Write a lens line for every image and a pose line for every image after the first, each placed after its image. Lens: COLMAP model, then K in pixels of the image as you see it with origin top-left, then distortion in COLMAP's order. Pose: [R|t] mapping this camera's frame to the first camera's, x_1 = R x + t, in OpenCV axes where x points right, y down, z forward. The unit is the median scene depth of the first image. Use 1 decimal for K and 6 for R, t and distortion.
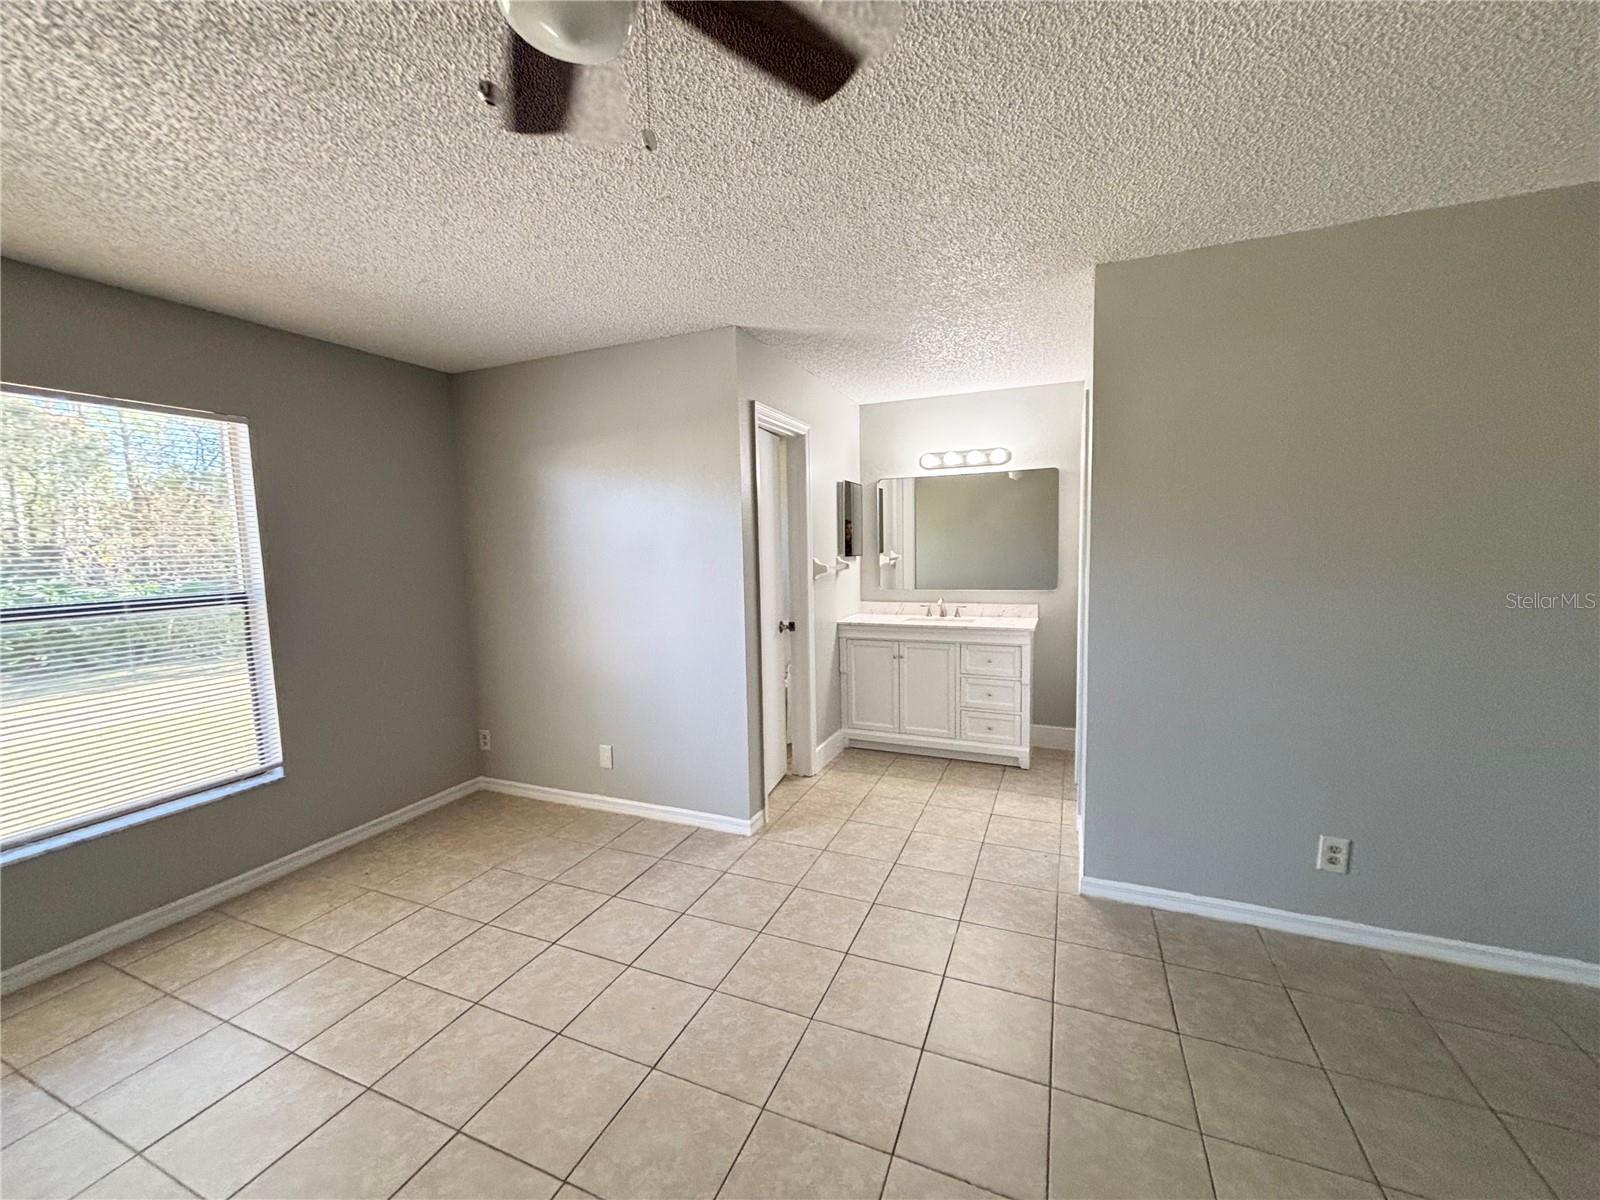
lens RADIAL K [[642.0, 0, 798.7], [0, 642.0, 599.0], [0, 0, 1]] dist [-0.011435, 0.000395]
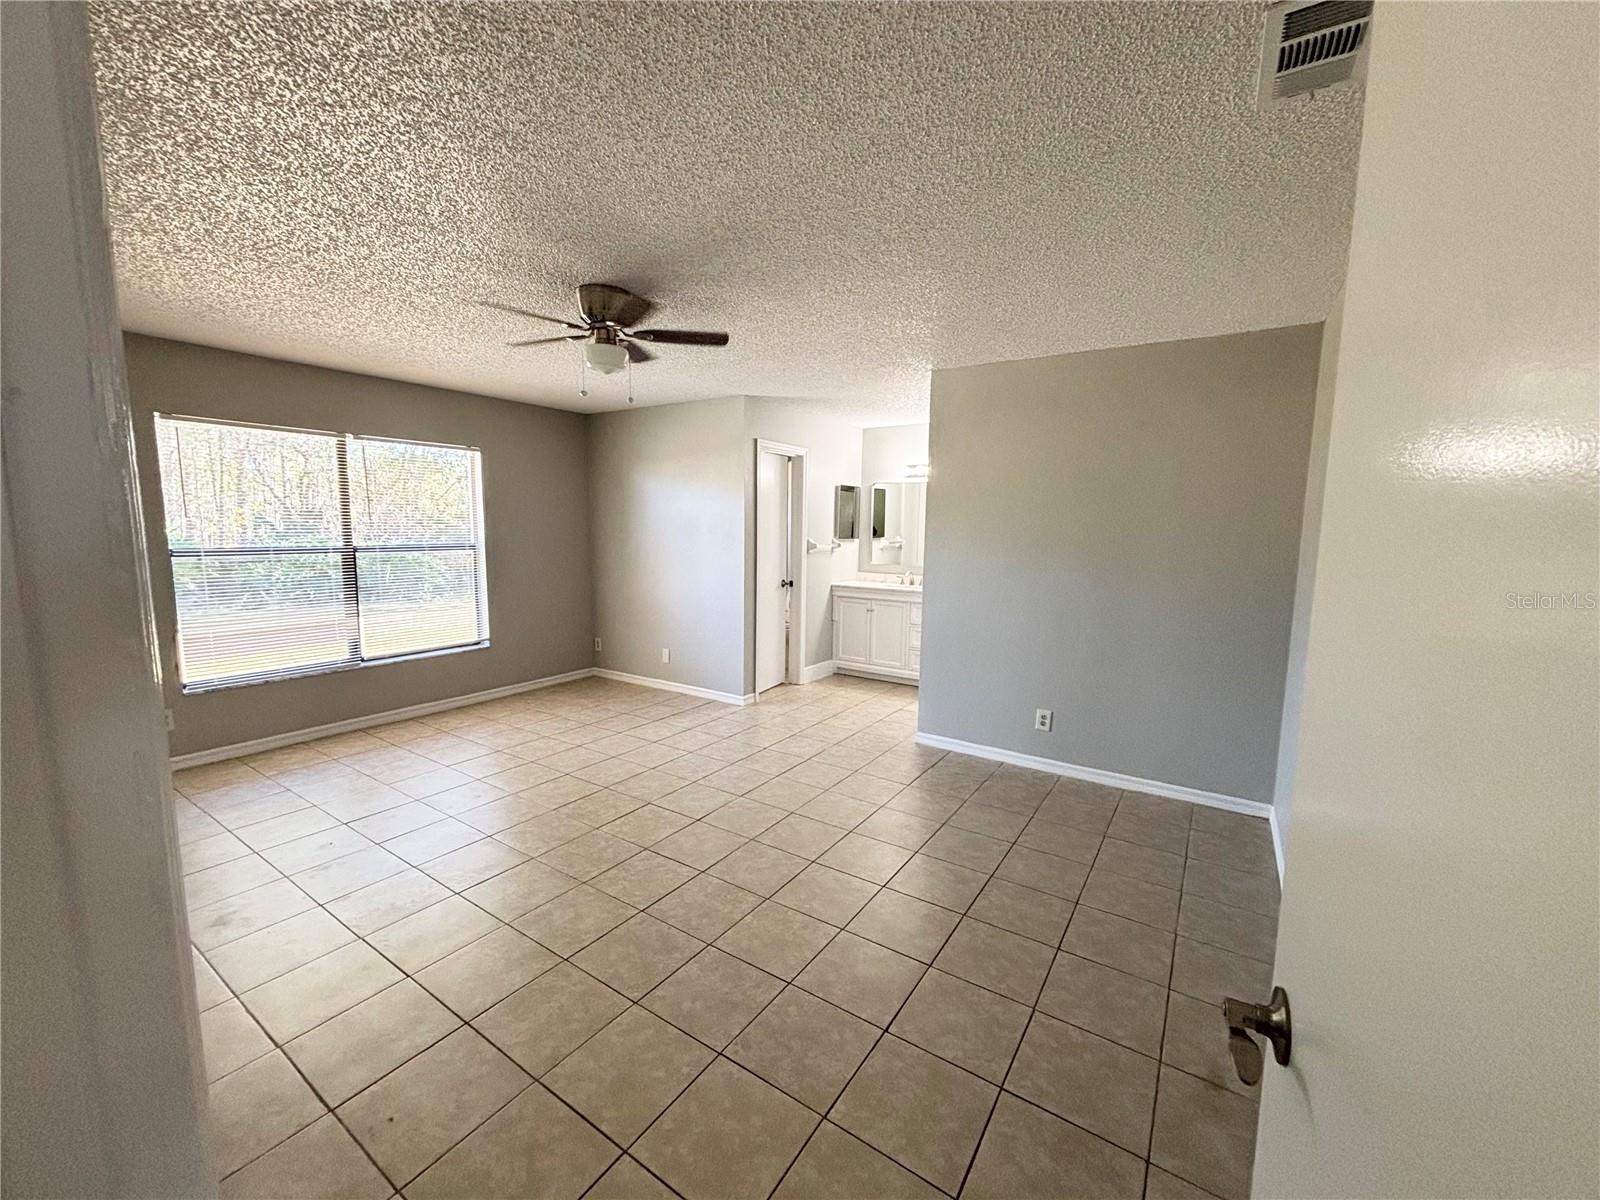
lens RADIAL K [[639.4, 0, 801.4], [0, 639.4, 601.6], [0, 0, 1]] dist [0.000182, -0.000005]
pose [[0.982458, 0.056135, -0.177832, 0.343336], [-0.050940, 0.998135, 0.033650, 0.040846], [0.179389, -0.024001, 0.983485, -0.568011]]
